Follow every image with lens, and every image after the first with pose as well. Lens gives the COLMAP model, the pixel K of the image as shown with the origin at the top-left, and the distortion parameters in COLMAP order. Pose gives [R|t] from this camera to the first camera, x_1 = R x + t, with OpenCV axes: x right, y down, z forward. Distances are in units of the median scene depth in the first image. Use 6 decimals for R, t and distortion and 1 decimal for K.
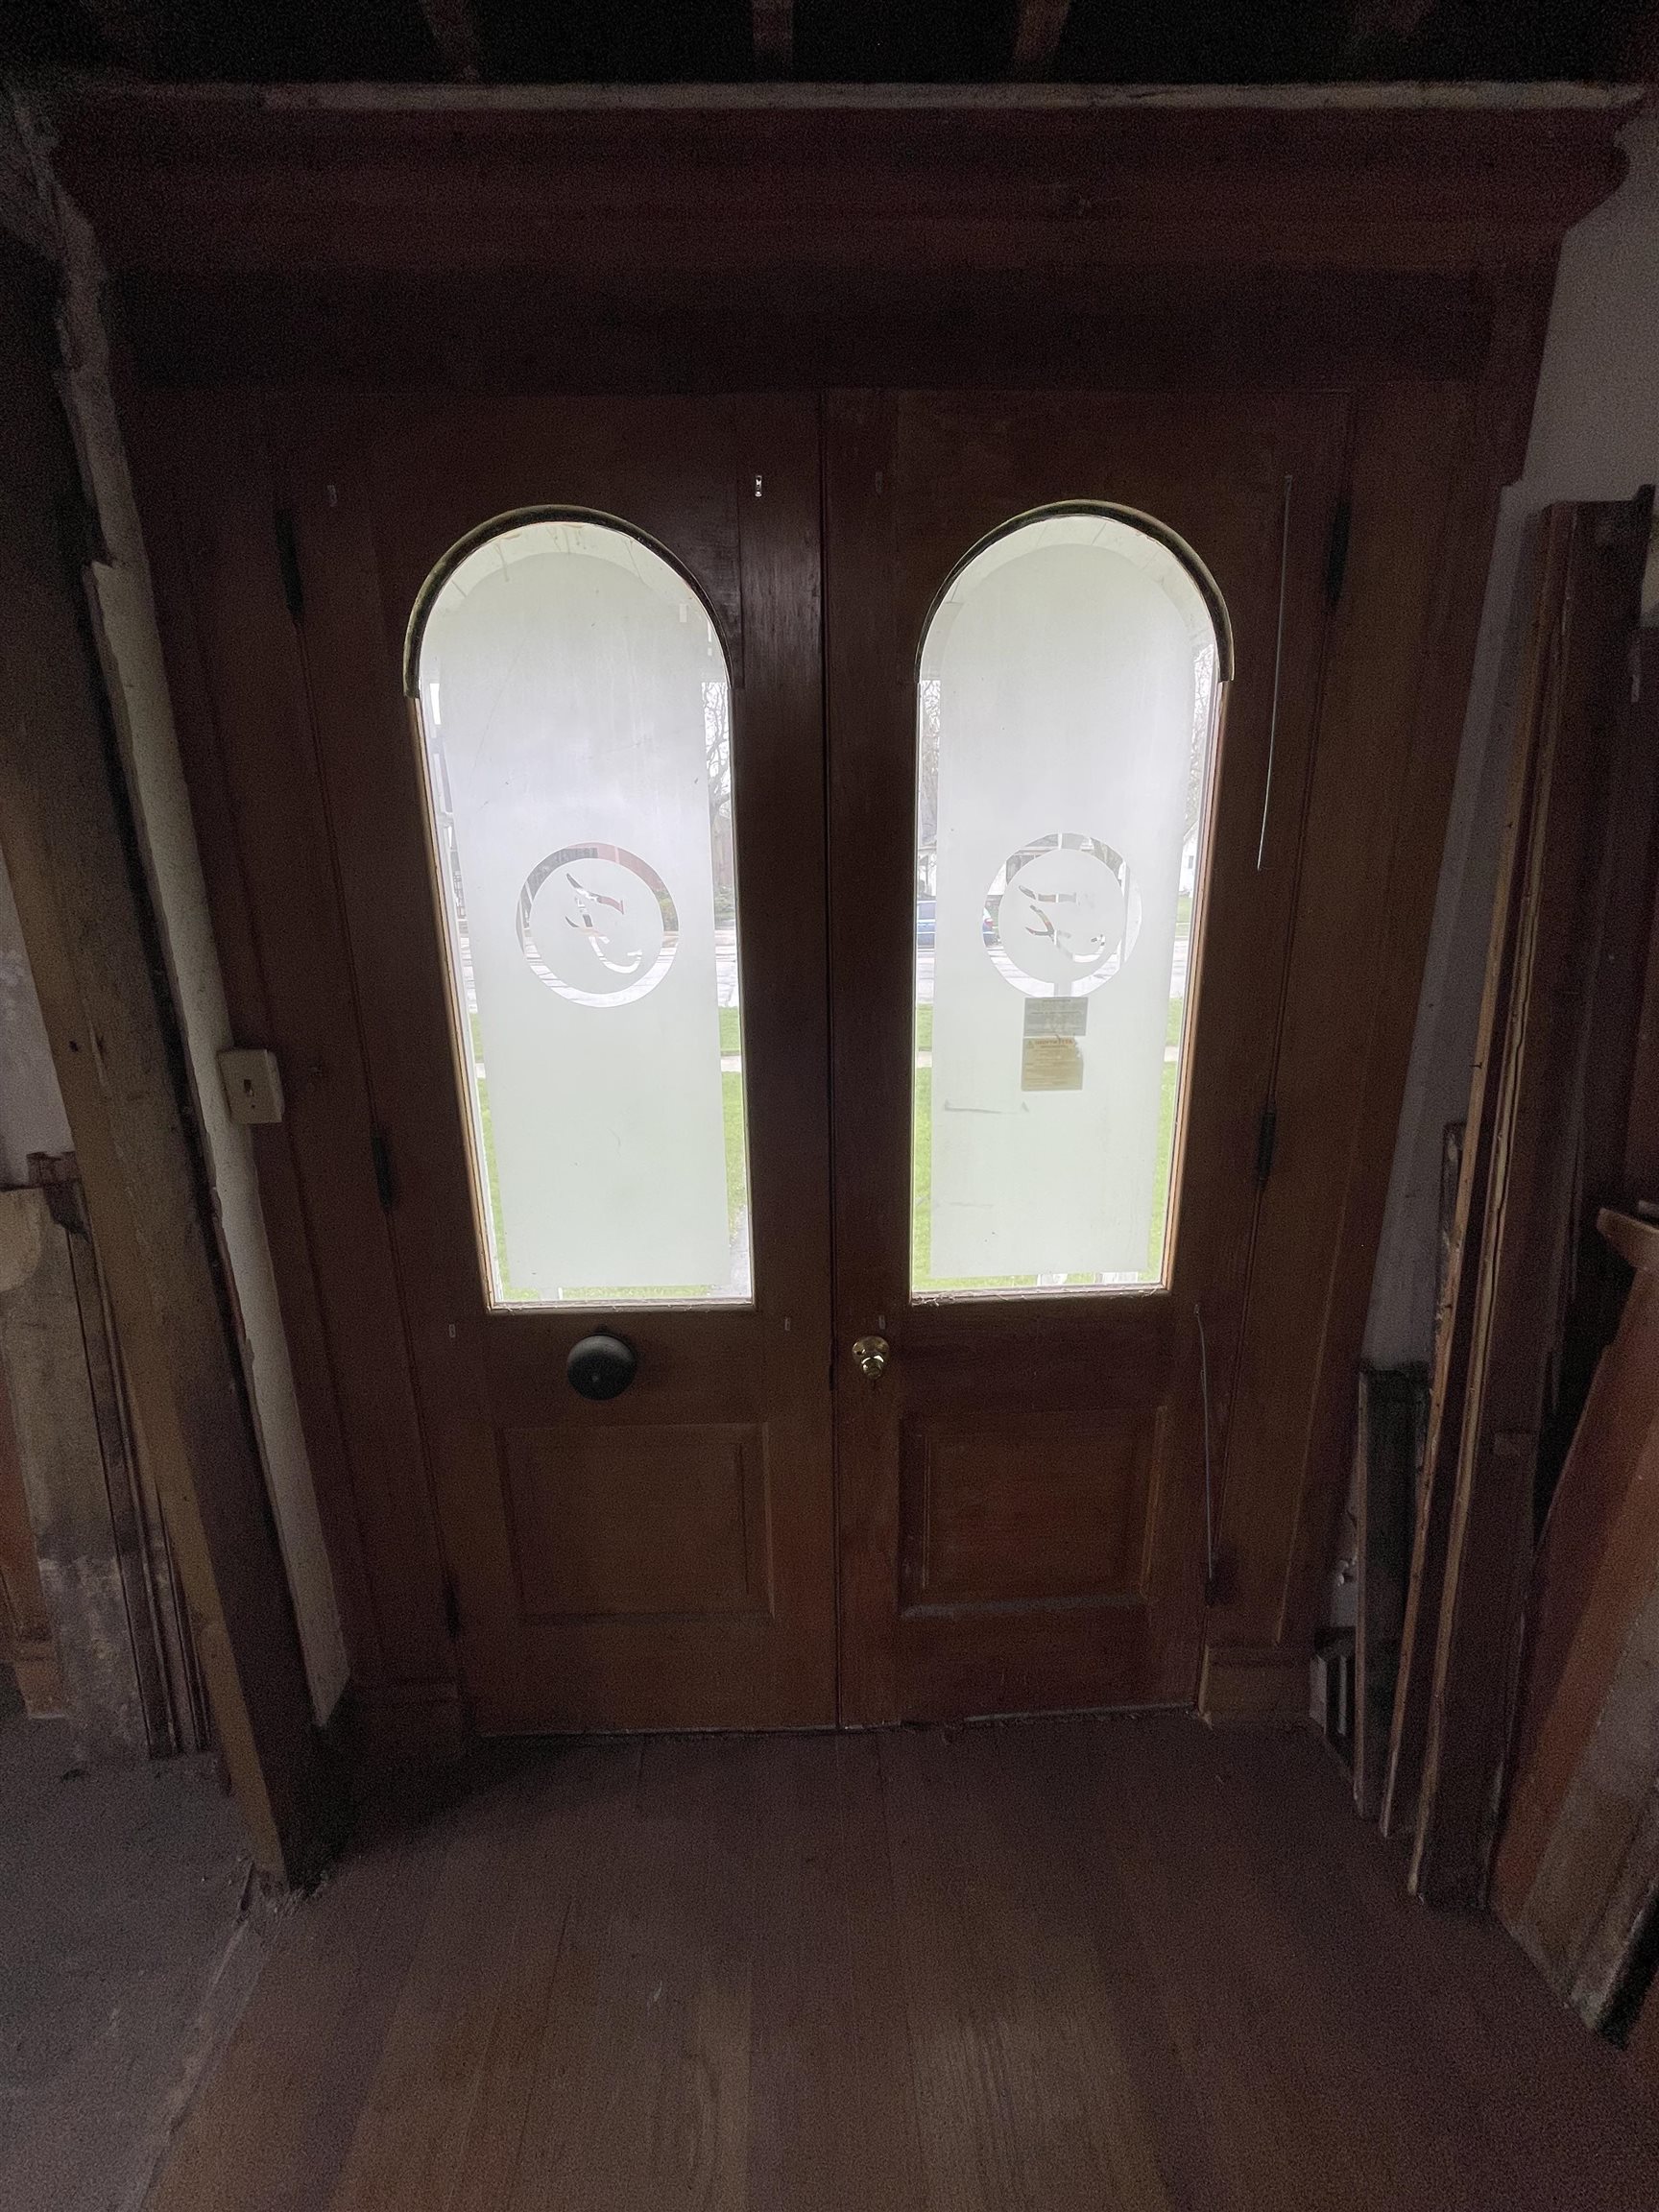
lens RADIAL K [[887.9, 0, 824.8], [0, 887.9, 1104.4], [0, 0, 1]] dist [-0.003798, -0.000332]
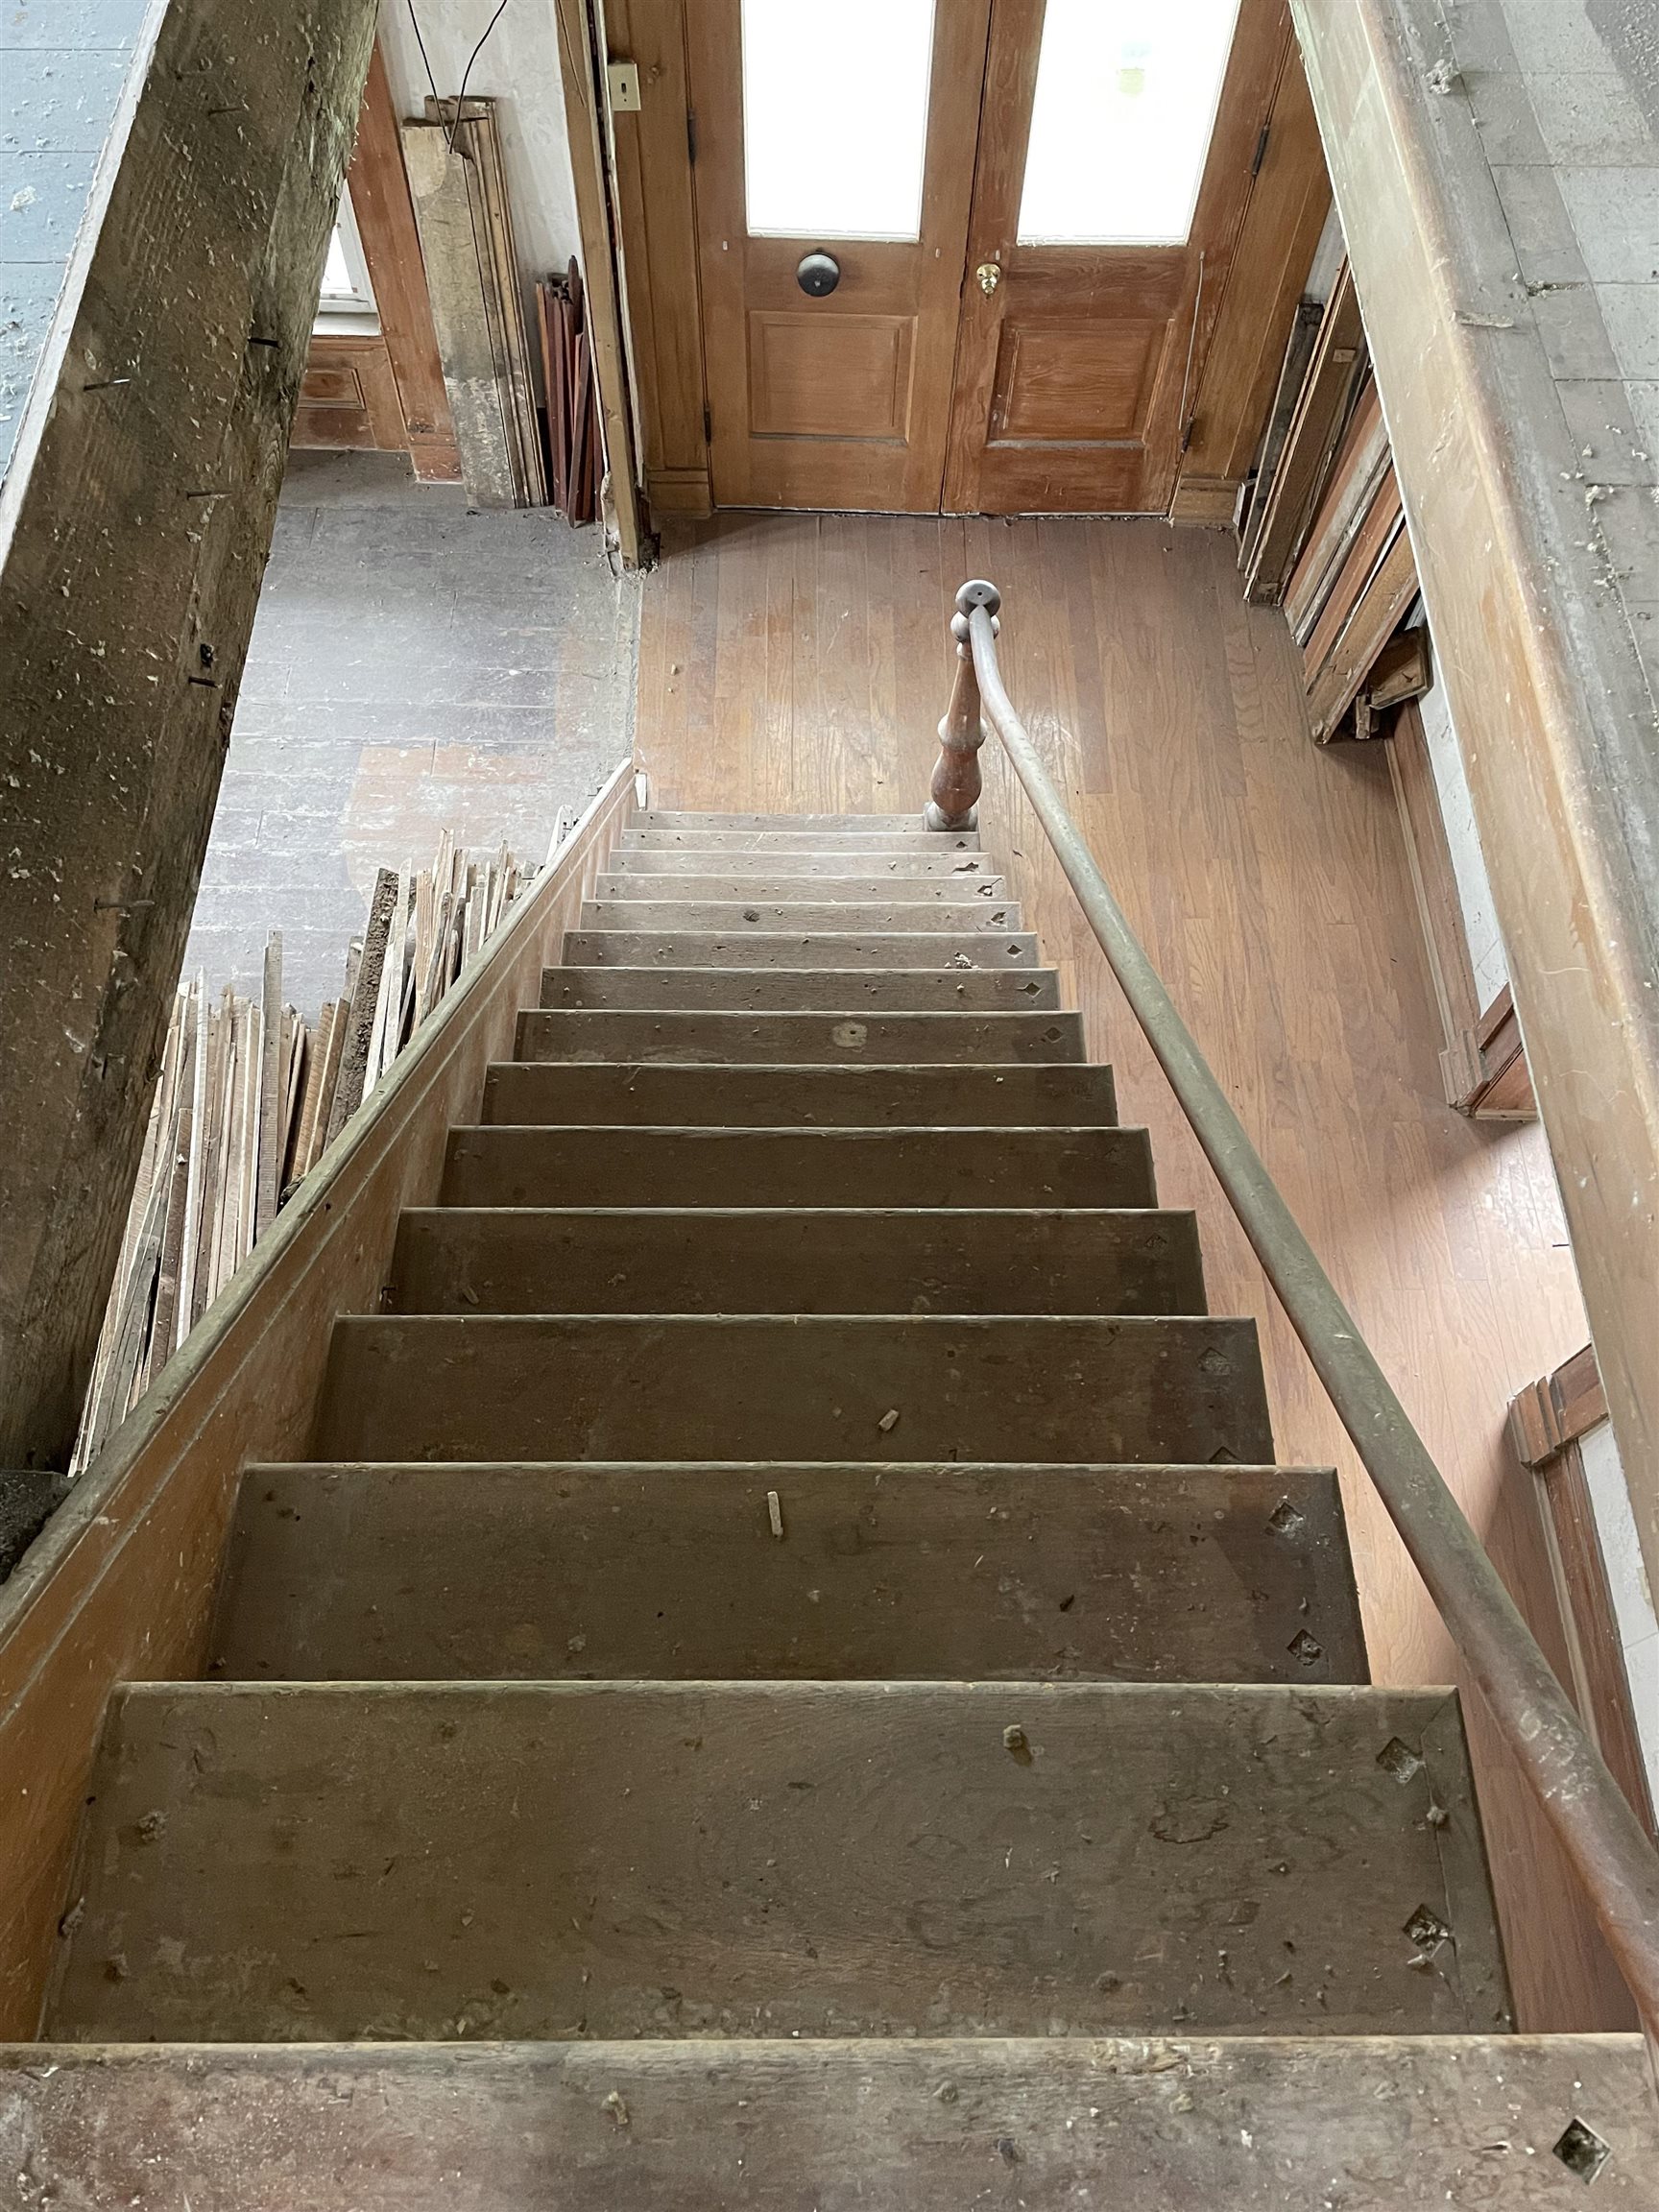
lens RADIAL K [[1673.9, 0, 826.9], [0, 1673.9, 1109.9], [0, 0, 1]] dist [0.043491, -0.032524]
pose [[0.998546, 0.053194, 0.008773, -0.170515], [-0.042522, 0.677044, 0.734714, -0.851968], [0.033143, -0.734018, 0.678321, -1.999920]]
